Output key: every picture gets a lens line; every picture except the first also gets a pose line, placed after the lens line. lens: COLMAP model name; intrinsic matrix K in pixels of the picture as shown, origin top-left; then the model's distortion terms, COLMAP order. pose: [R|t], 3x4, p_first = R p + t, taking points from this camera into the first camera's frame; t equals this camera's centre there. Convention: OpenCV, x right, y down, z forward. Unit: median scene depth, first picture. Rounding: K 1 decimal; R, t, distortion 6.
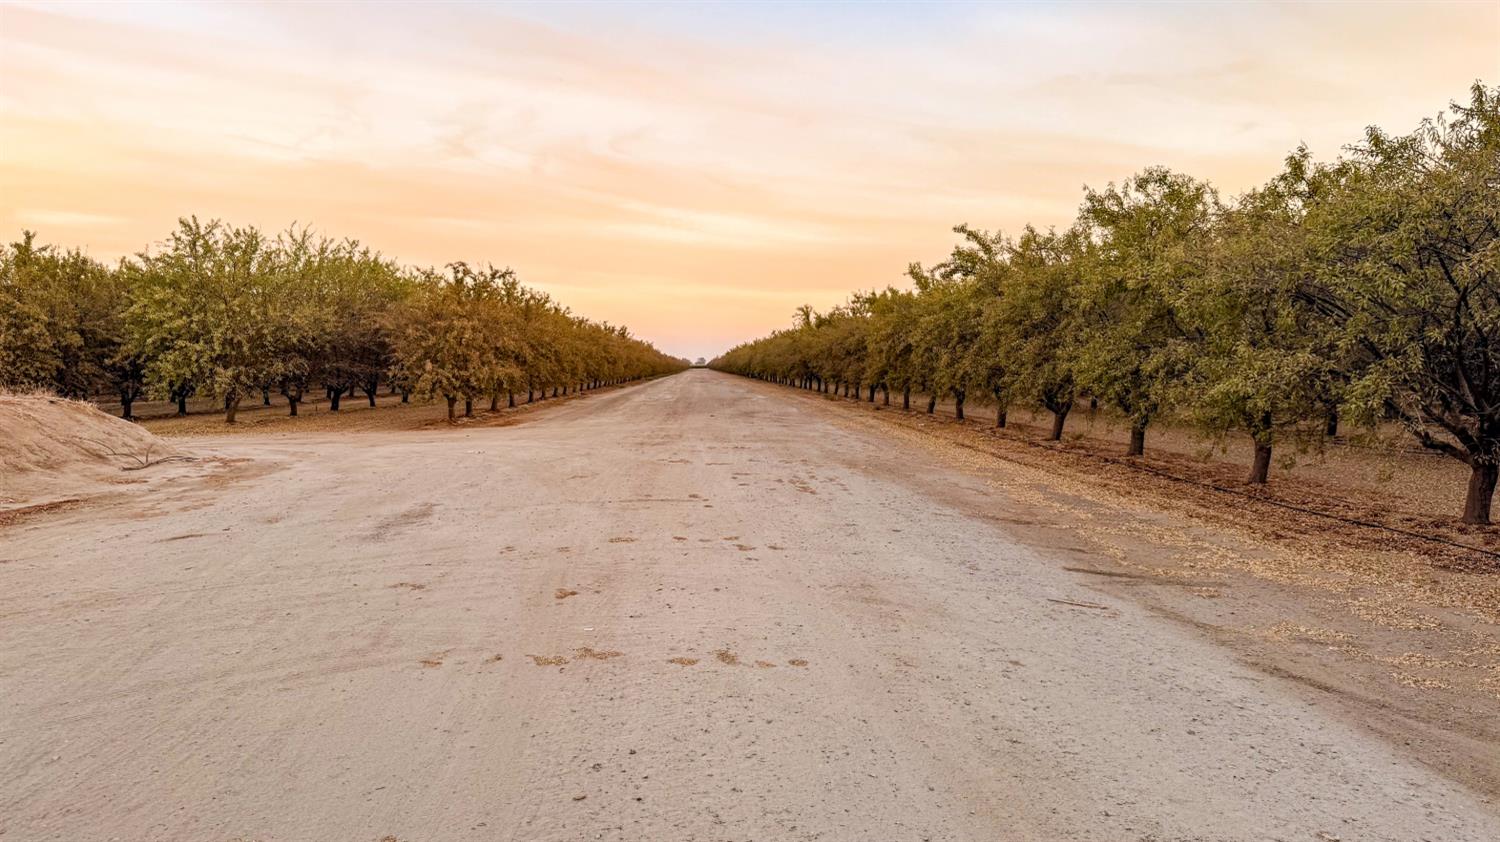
lens RADIAL K [[1046.8, 0, 751.9], [0, 1046.8, 418.0], [0, 0, 1]] dist [0.069382, -0.088549]
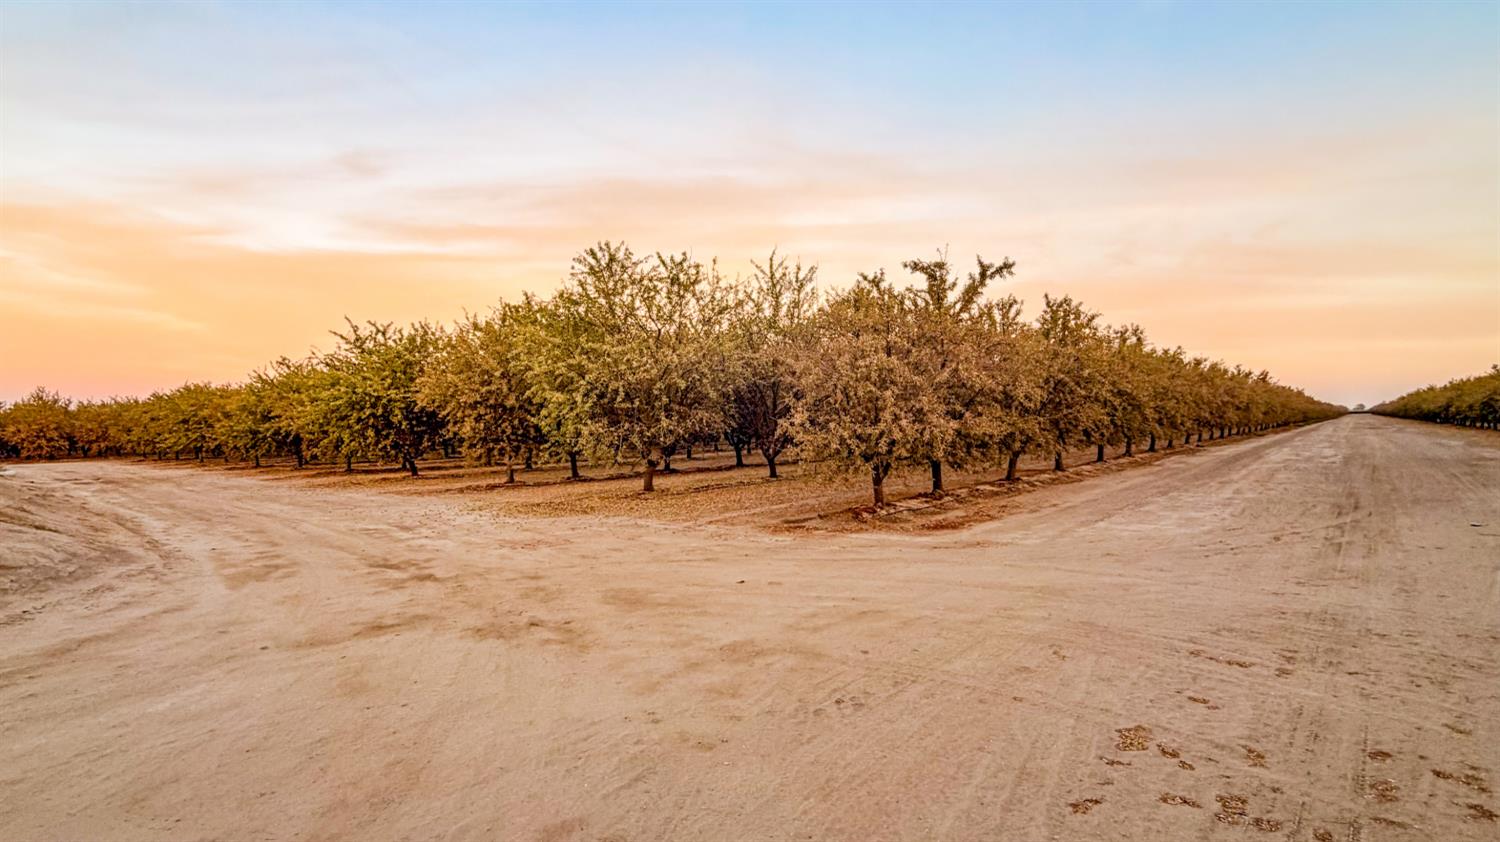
lens RADIAL K [[715.2, 0, 746.2], [0, 715.2, 421.4], [0, 0, 1]] dist [0.005085, 0.000707]
pose [[0.727400, -0.010973, -0.686126, -0.028001], [-0.018687, 0.999185, -0.035791, -0.014795], [0.685959, 0.038856, 0.726602, 0.315546]]
